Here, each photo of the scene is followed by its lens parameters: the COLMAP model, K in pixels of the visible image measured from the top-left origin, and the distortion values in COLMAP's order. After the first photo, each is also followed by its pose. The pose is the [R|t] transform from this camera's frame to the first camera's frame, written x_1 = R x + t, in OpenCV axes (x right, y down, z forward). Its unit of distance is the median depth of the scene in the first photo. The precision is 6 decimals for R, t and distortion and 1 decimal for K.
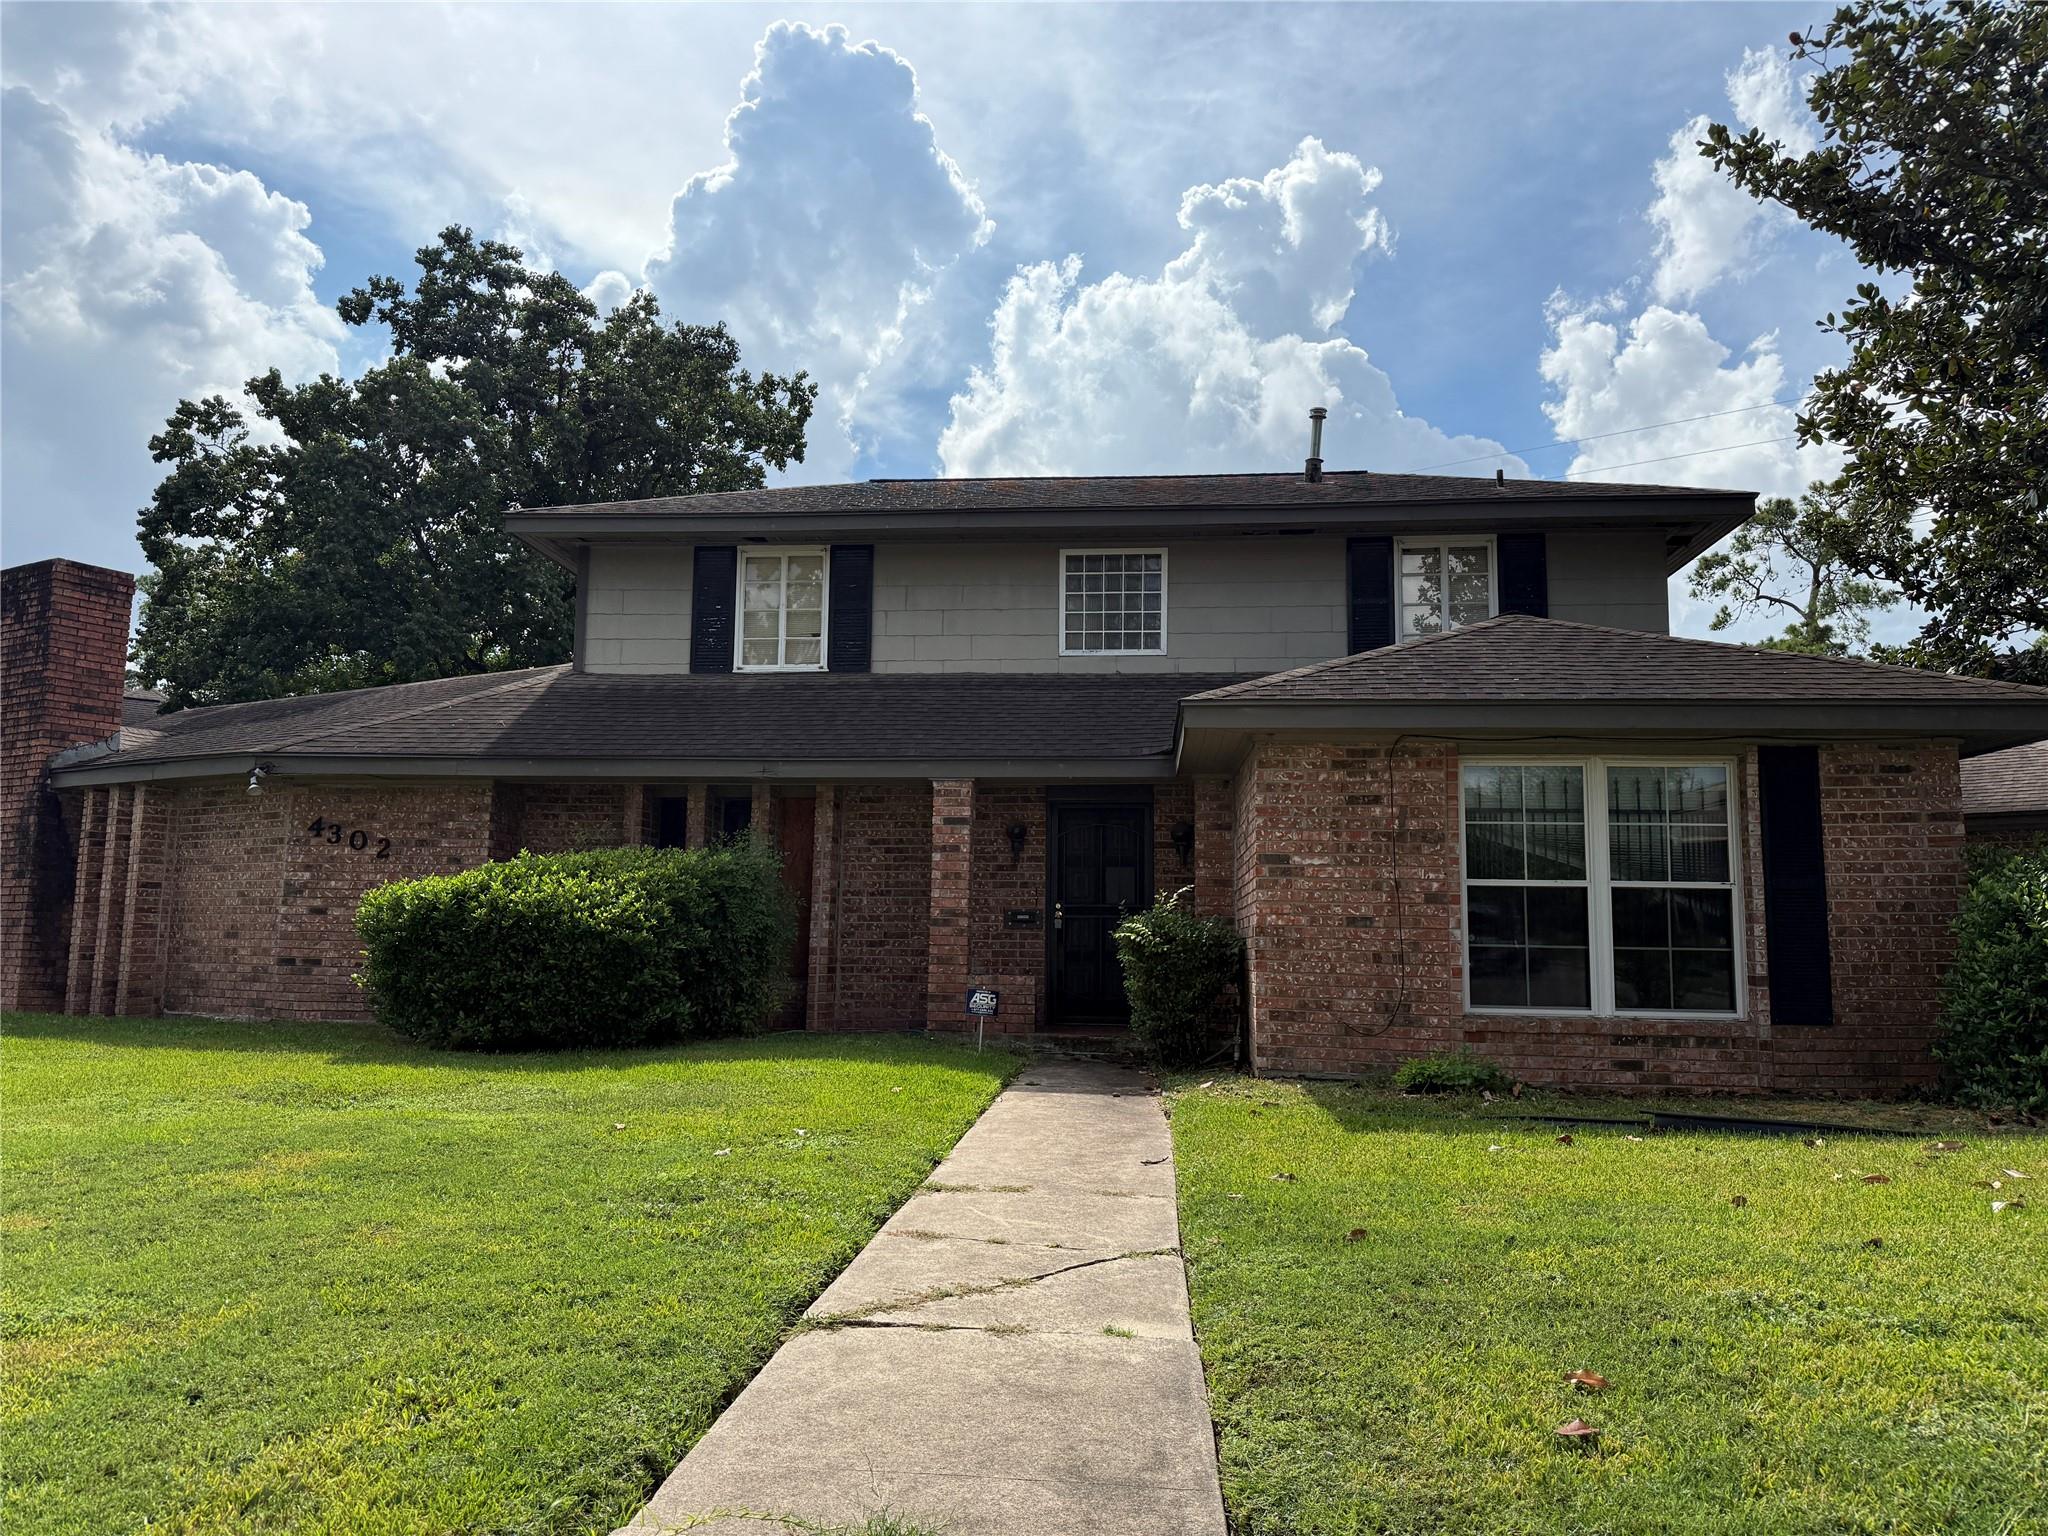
lens RADIAL K [[1428.2, 0, 1012.4], [0, 1428.2, 731.6], [0, 0, 1]] dist [0.069170, -0.088076]
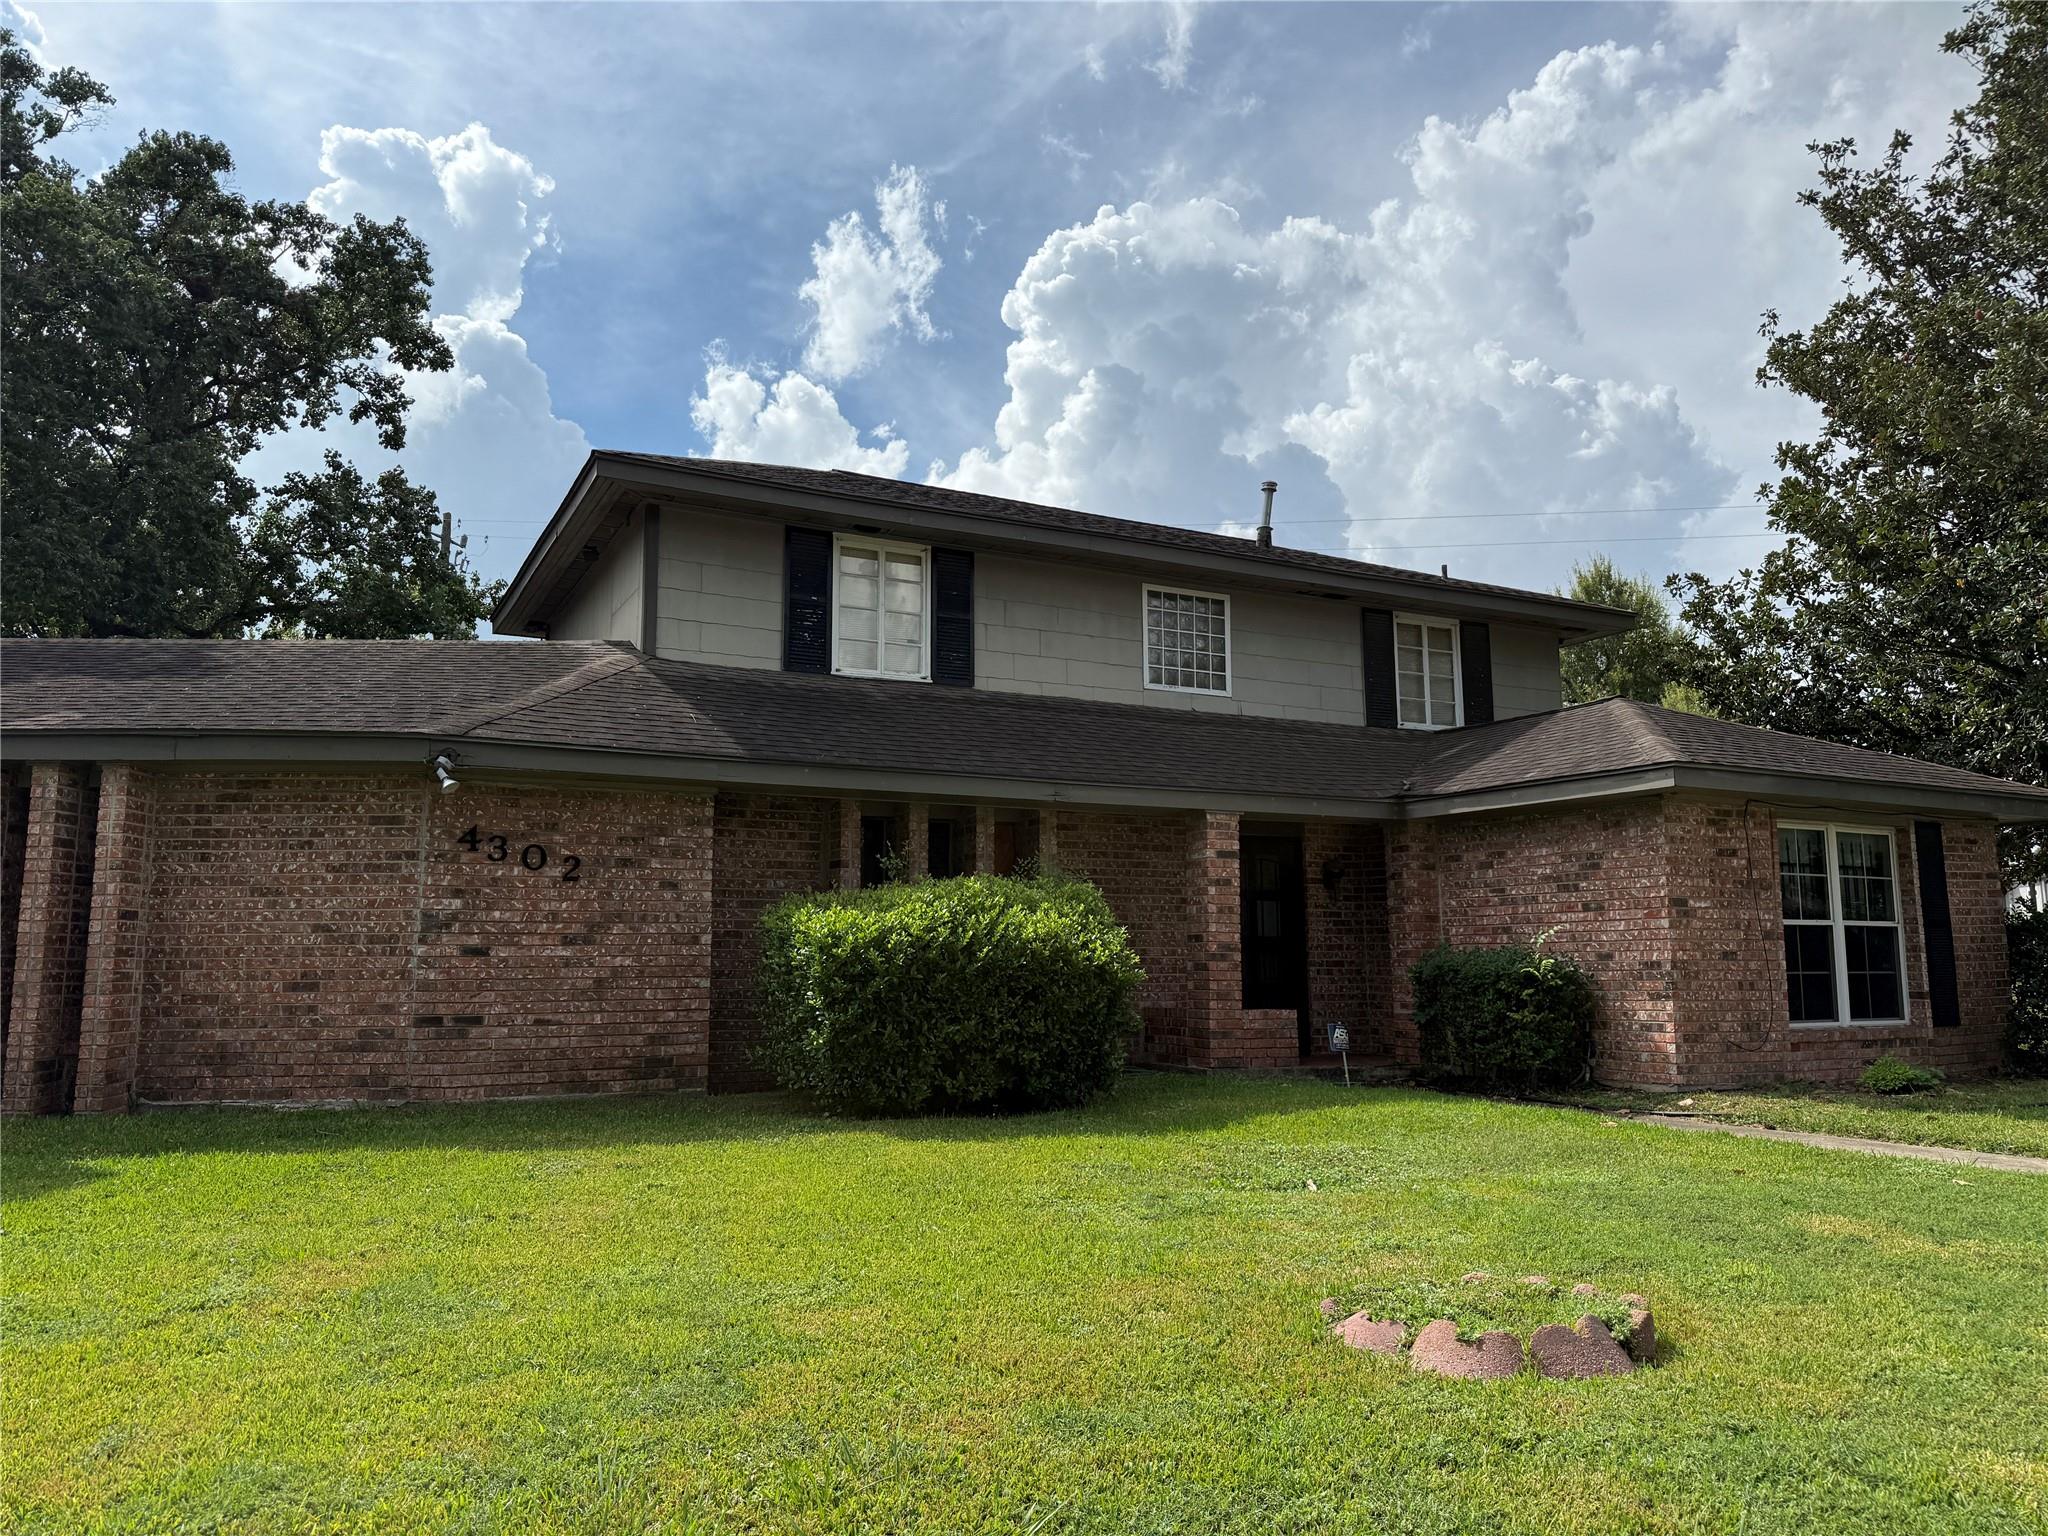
lens RADIAL K [[1428.2, 0, 1012.4], [0, 1428.2, 731.6], [0, 0, 1]] dist [0.069170, -0.088076]
pose [[0.838325, 0.071293, 0.540489, -0.653571], [-0.064383, 0.997422, -0.031703, 0.016874], [-0.541356, -0.008221, 0.840753, 0.225671]]
